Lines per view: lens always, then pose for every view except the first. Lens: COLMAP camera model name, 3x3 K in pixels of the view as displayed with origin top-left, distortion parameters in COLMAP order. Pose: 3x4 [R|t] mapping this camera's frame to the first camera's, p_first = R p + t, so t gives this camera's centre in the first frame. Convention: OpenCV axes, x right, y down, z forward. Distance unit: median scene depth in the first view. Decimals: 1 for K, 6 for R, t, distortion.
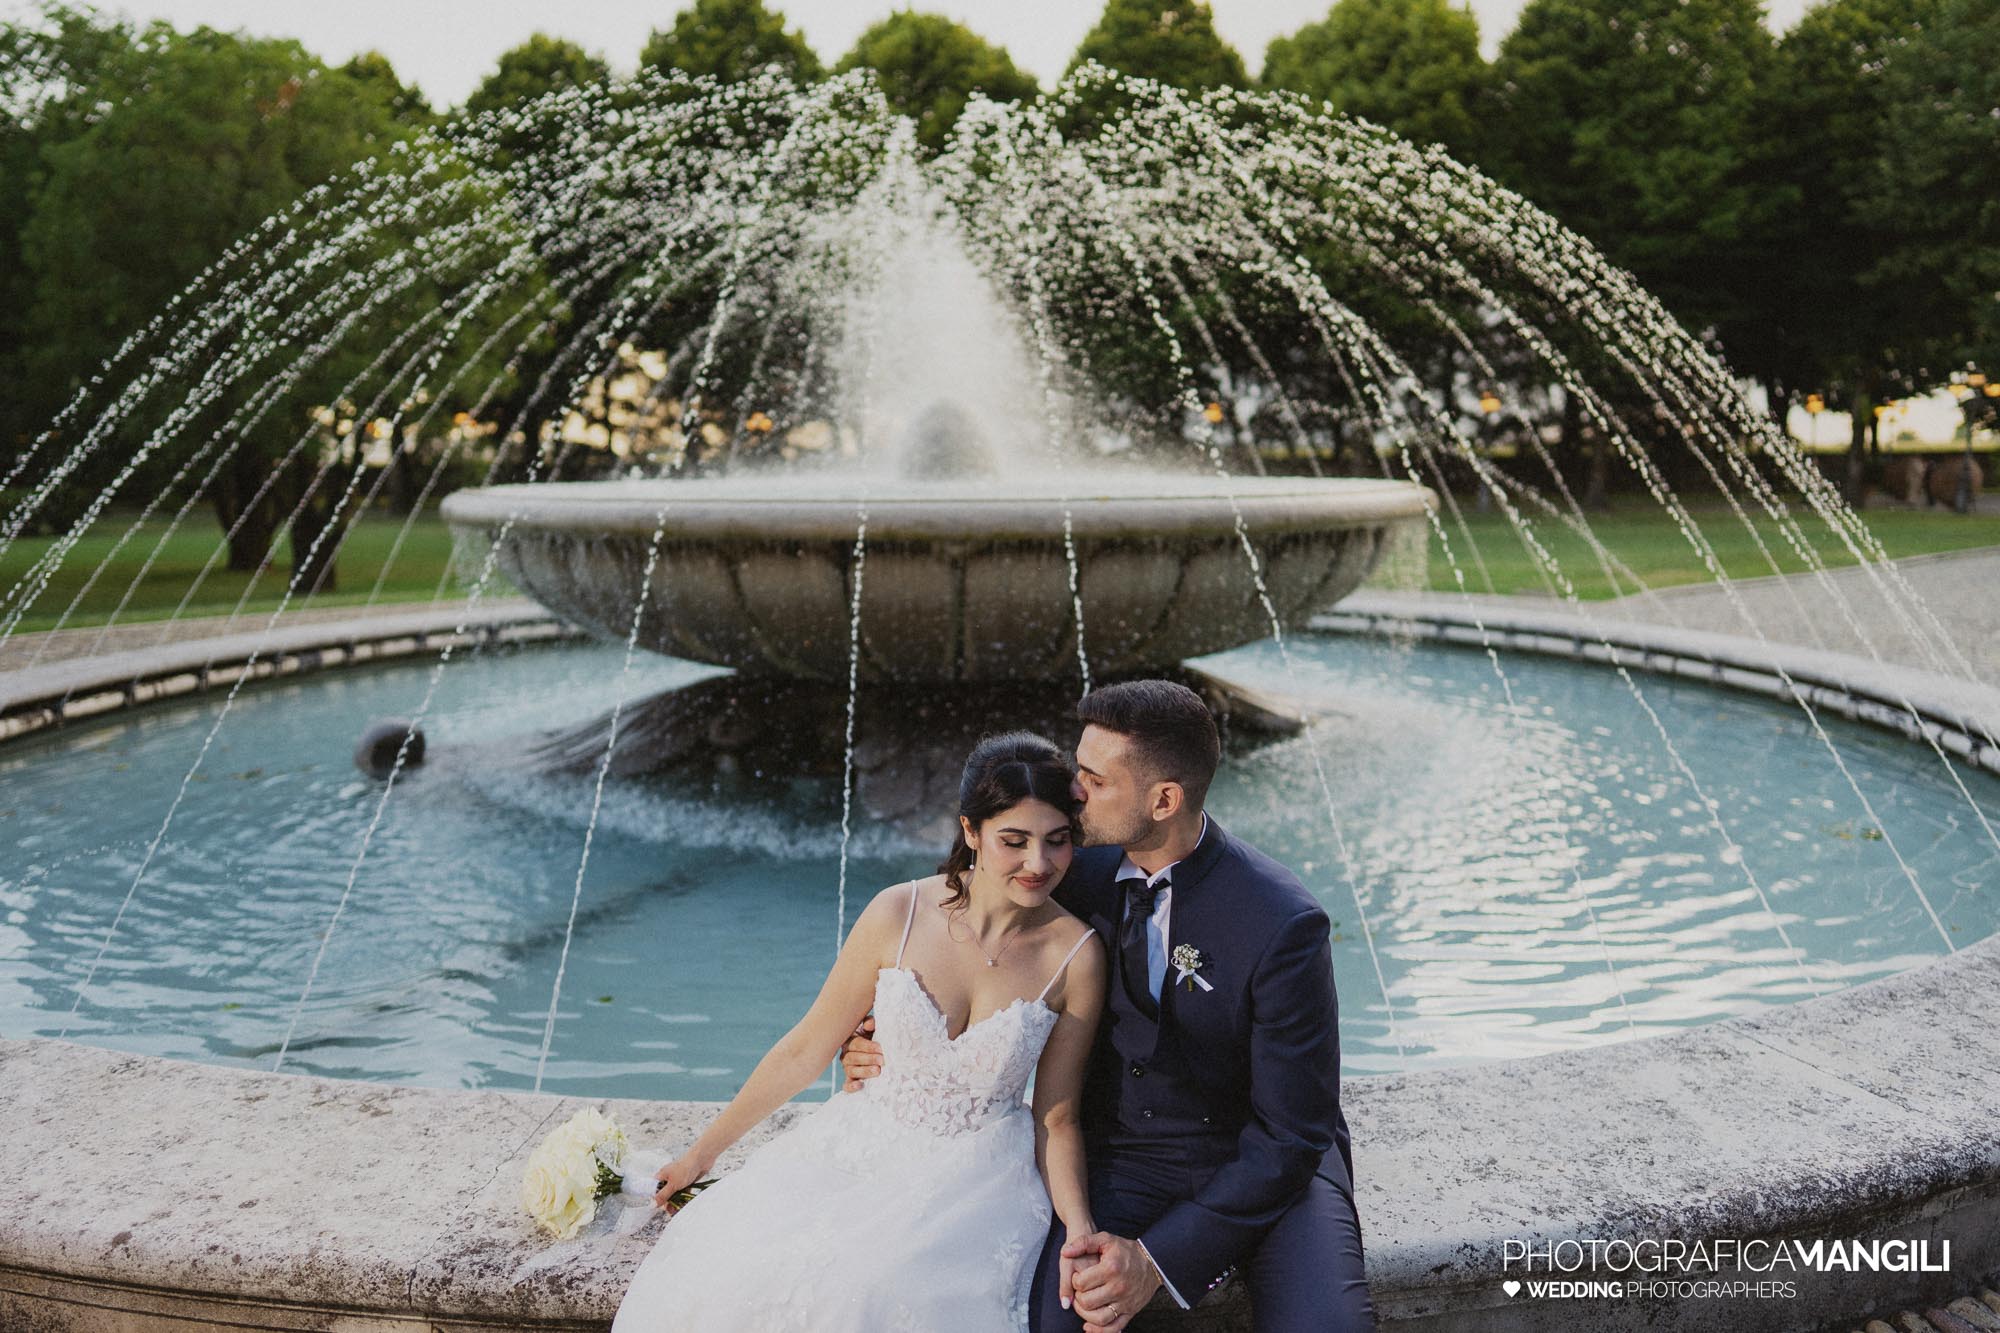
lens RADIAL K [[1328.8, 0, 1000.0], [0, 1328.8, 666.5], [0, 0, 1]] dist [-0.005044, 0.003272]
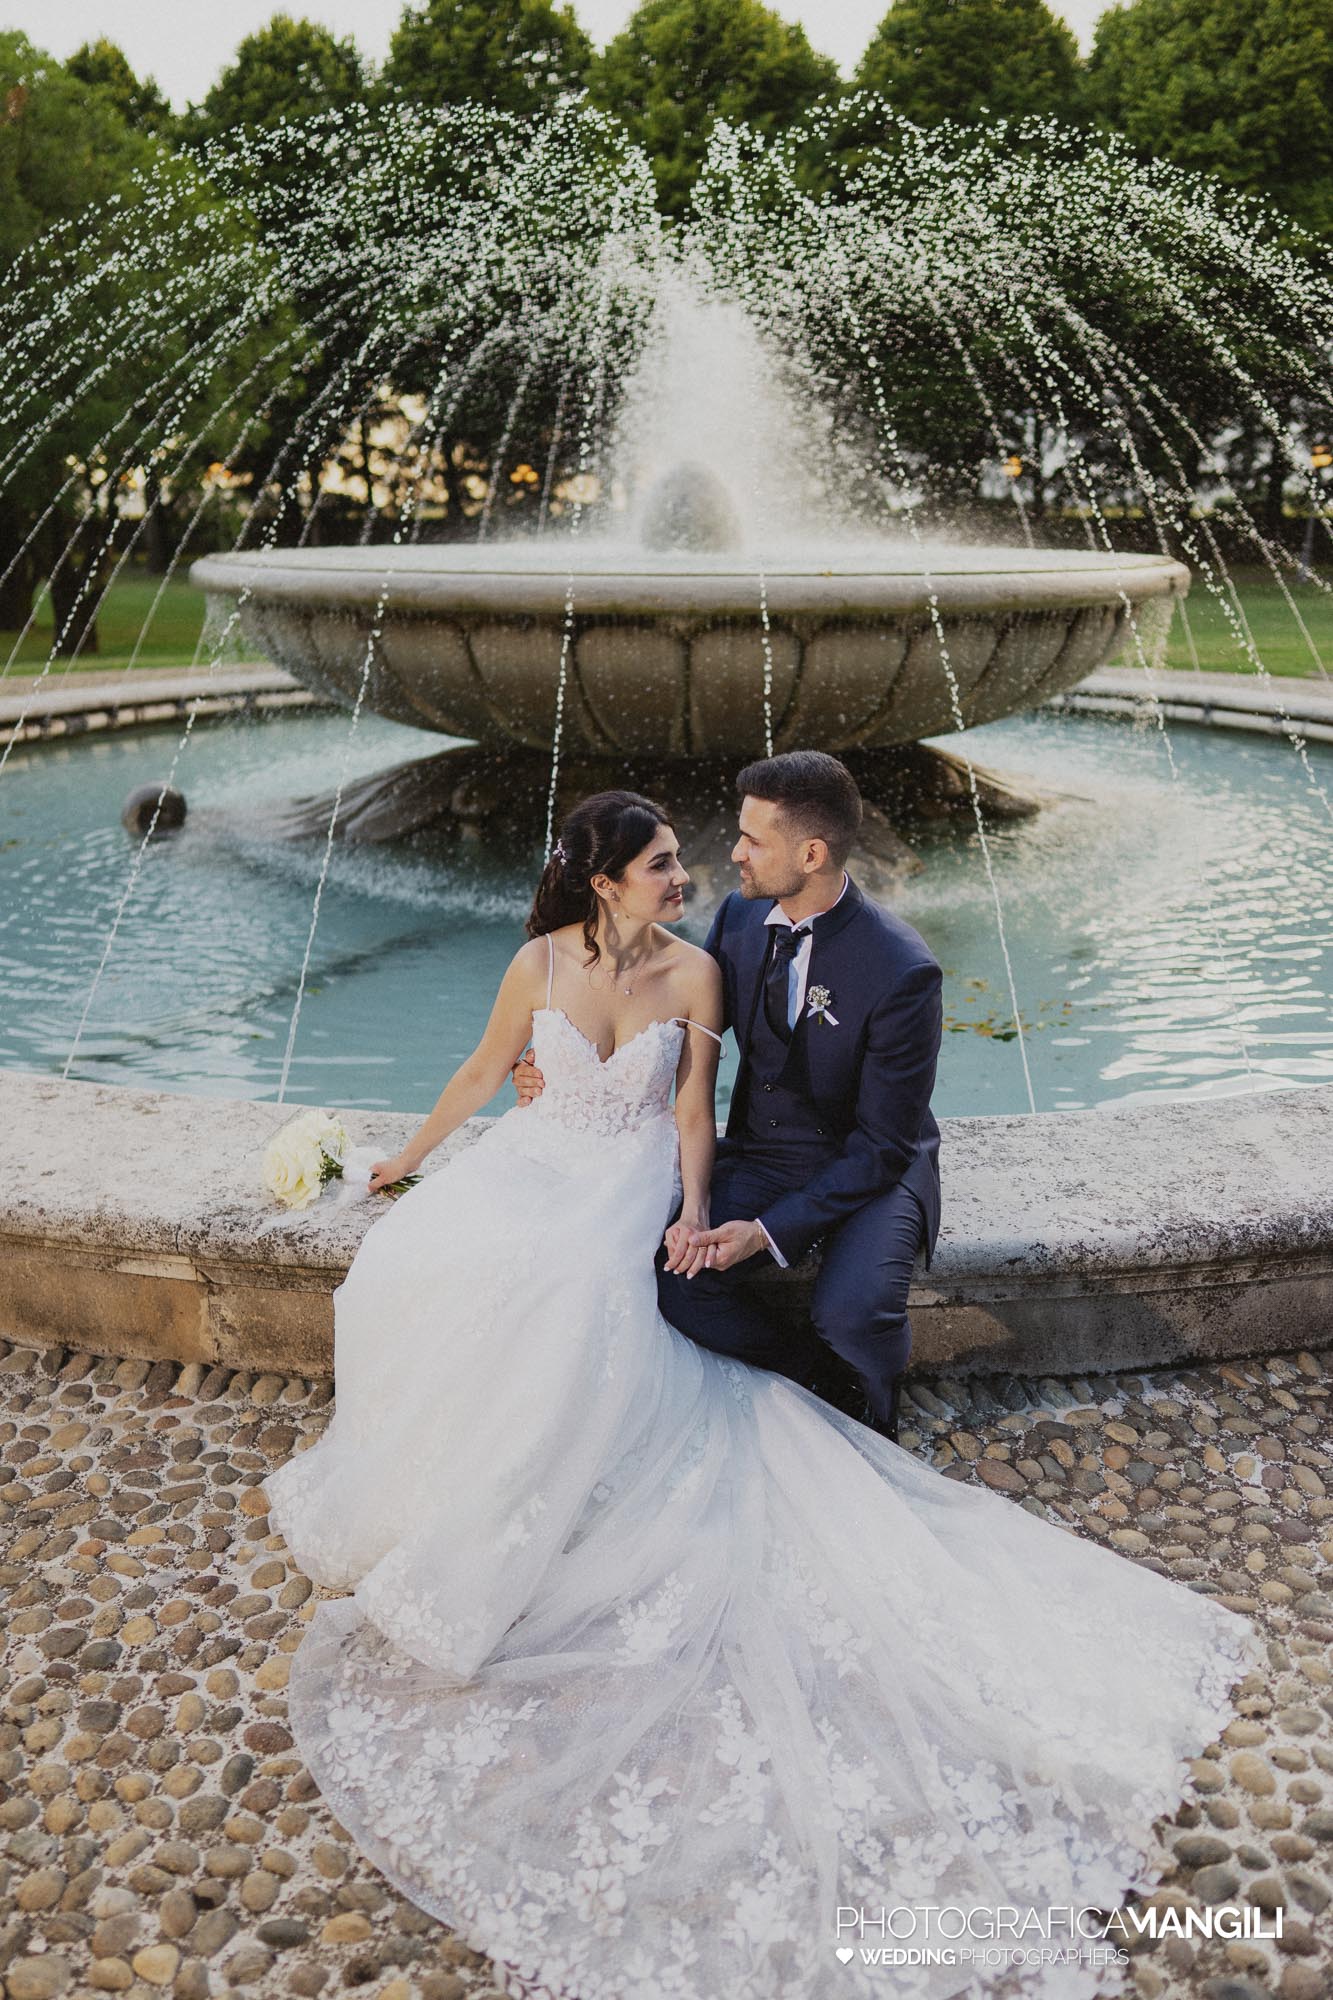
lens RADIAL K [[1367.4, 0, 666.5], [0, 1367.4, 1000.0], [0, 0, 1]] dist [-0.004029, 0.005264]
pose [[0.996625, 0.033664, -0.074875, 0.024282], [-0.019251, 0.982461, 0.185474, 0.000363], [0.079806, -0.183406, 0.979792, -0.042765]]
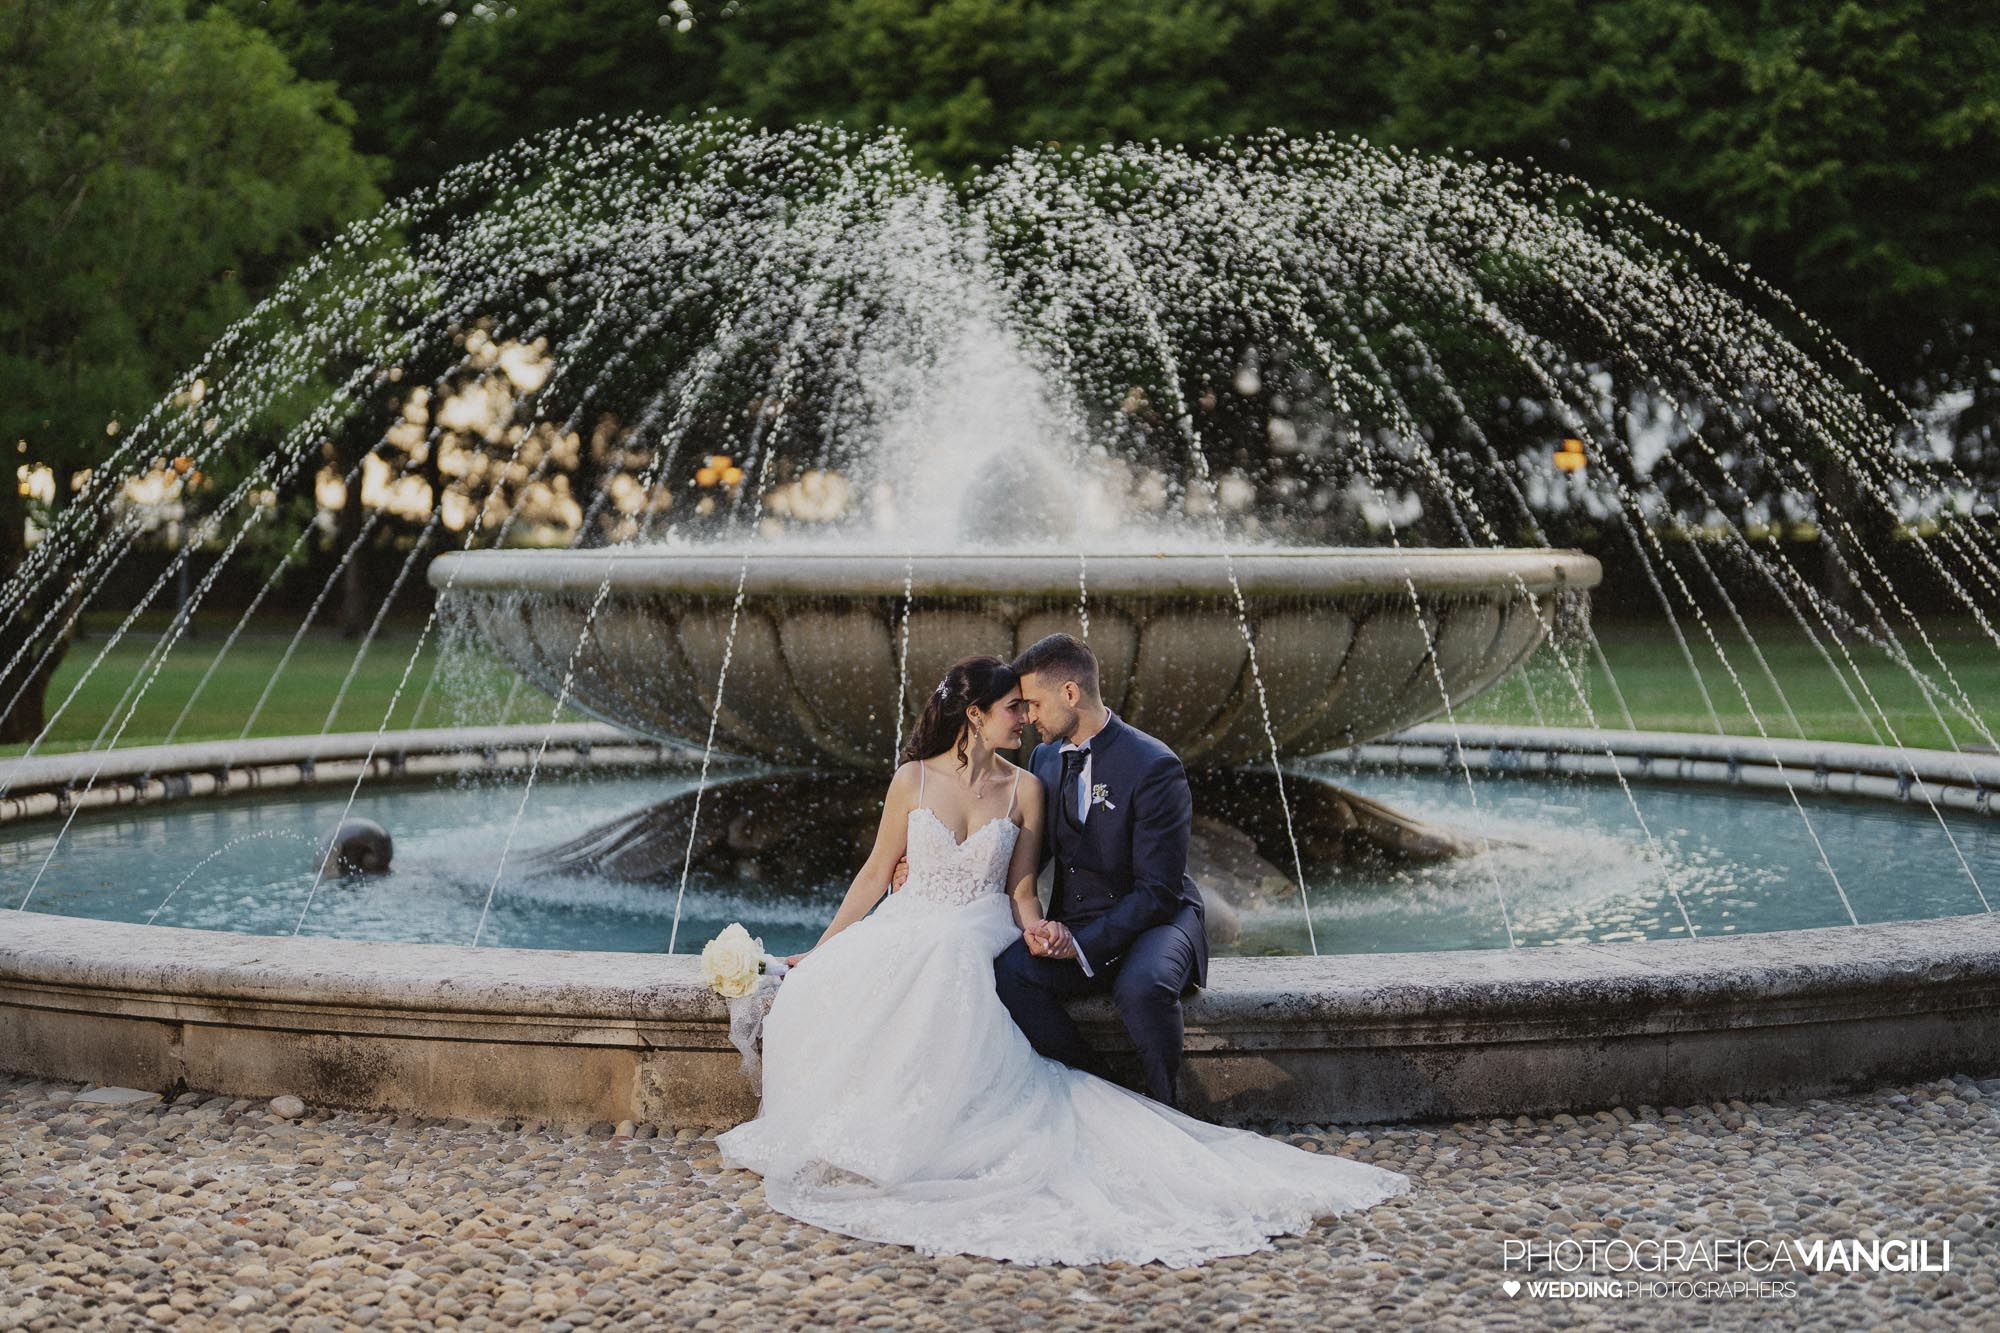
lens RADIAL K [[2708.3, 0, 1000.0], [0, 2708.3, 666.5], [0, 0, 1]] dist [-0.006739, 0.071355]
pose [[0.997512, 0.005712, -0.070263, 0.054369], [-0.013383, 0.993930, -0.109200, 0.092624], [0.069212, 0.109869, 0.991533, -0.514393]]
